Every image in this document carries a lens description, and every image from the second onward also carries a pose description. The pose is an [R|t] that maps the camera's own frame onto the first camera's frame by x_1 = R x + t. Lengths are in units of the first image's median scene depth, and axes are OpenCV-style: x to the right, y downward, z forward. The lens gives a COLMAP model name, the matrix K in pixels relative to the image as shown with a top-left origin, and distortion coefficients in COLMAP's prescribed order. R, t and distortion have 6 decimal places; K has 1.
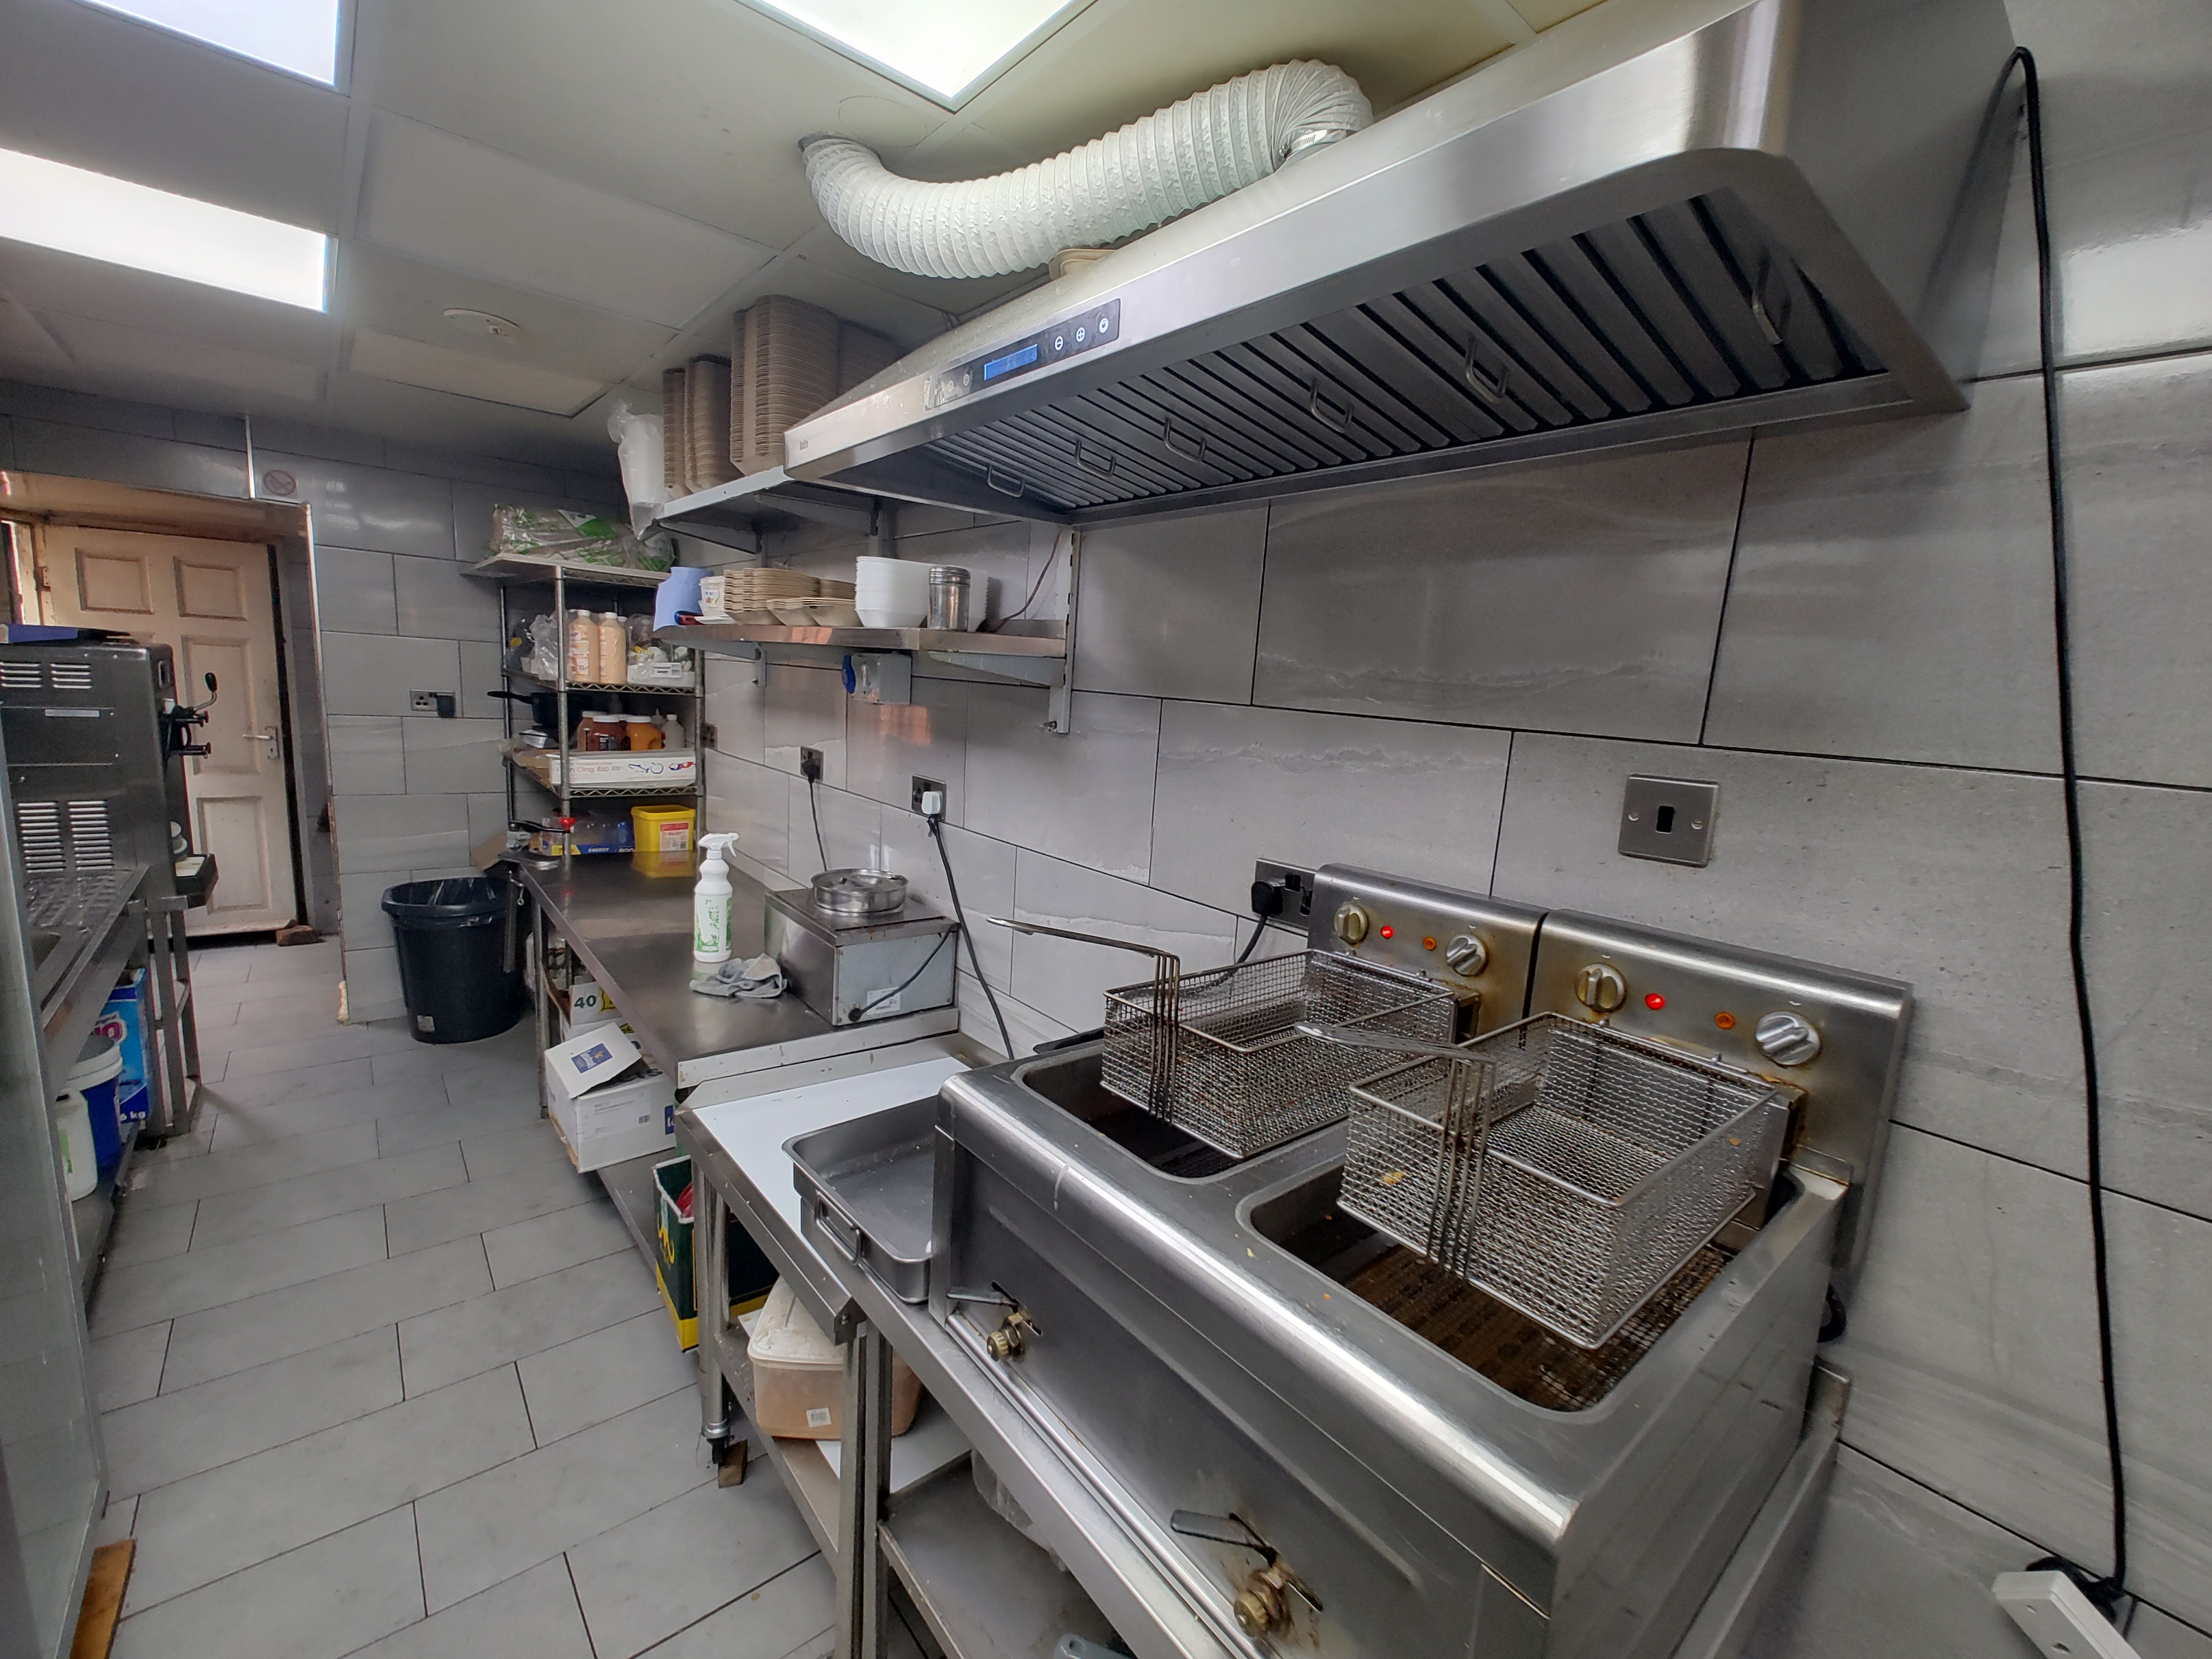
lens RADIAL K [[917.8, 0, 1094.8], [0, 917.8, 834.1], [0, 0, 1]] dist [0.001509, 0.005196]
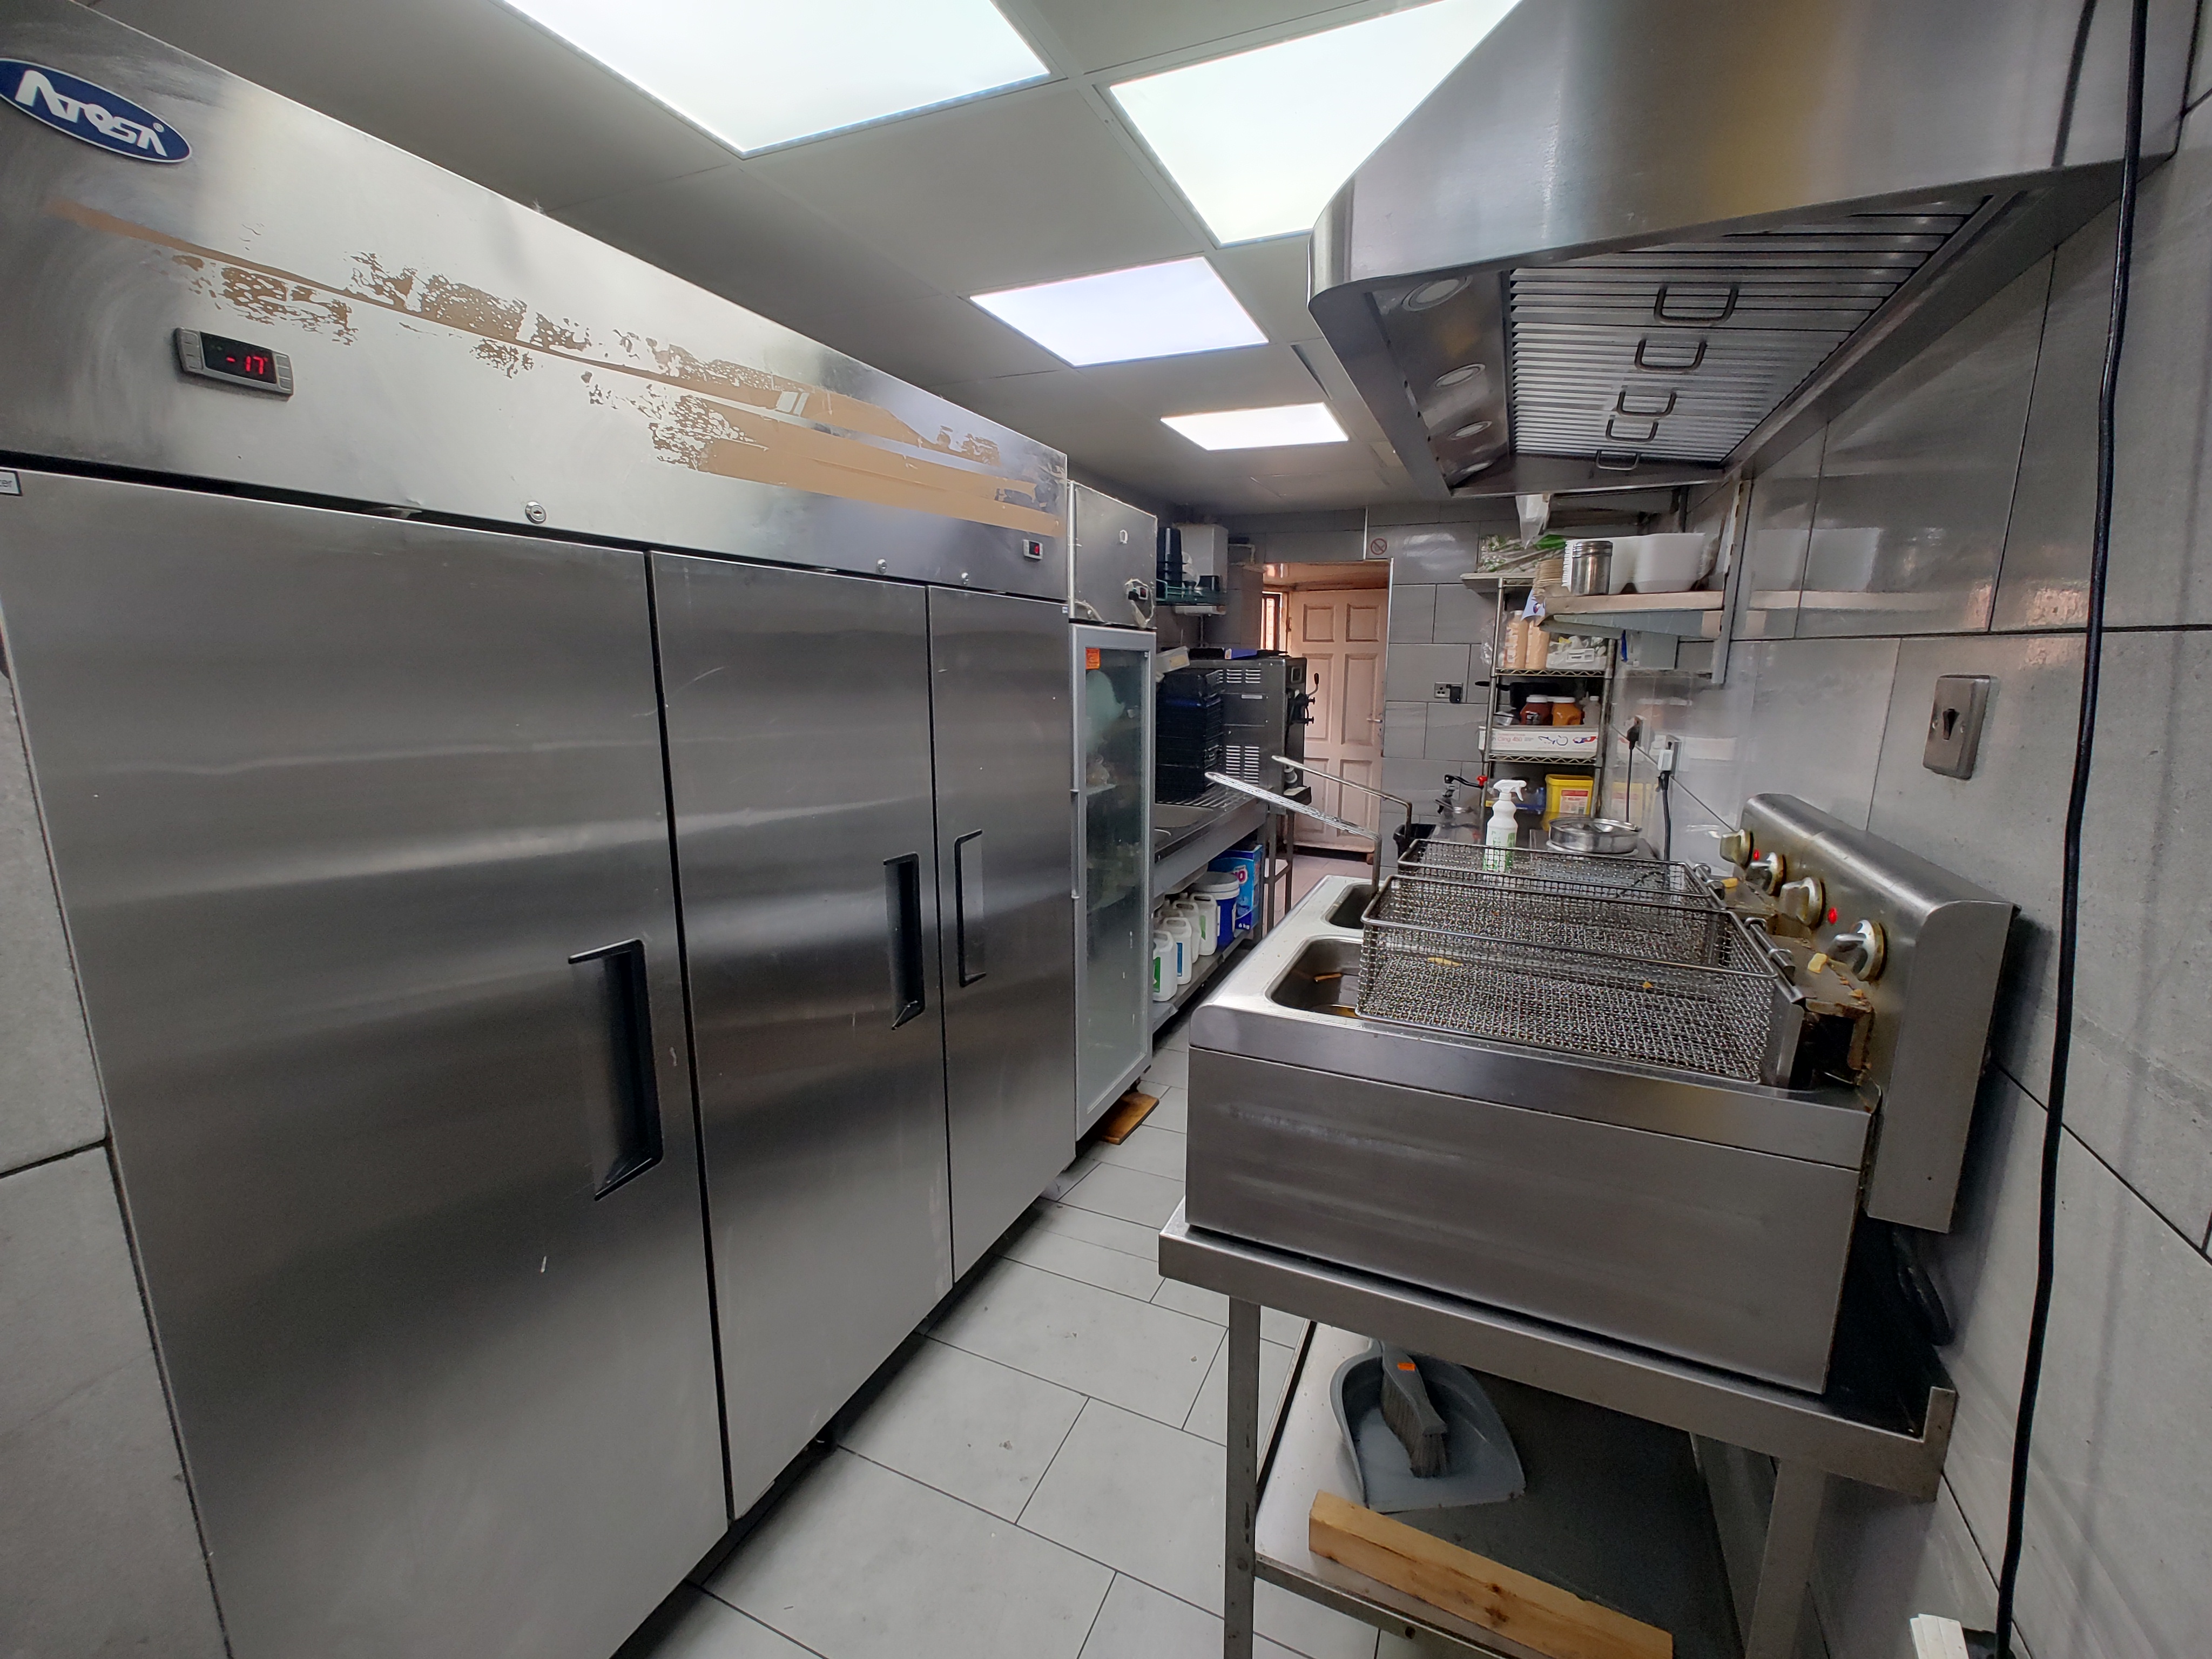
lens RADIAL K [[917.8, 0, 1122.9], [0, 917.8, 826.5], [0, 0, 1]] dist [0.001509, 0.005196]
pose [[0.455285, 0.109146, -0.883630, 0.314510], [-0.123868, 0.990571, 0.058533, 0.037467], [0.881687, 0.082804, 0.464512, -0.022719]]
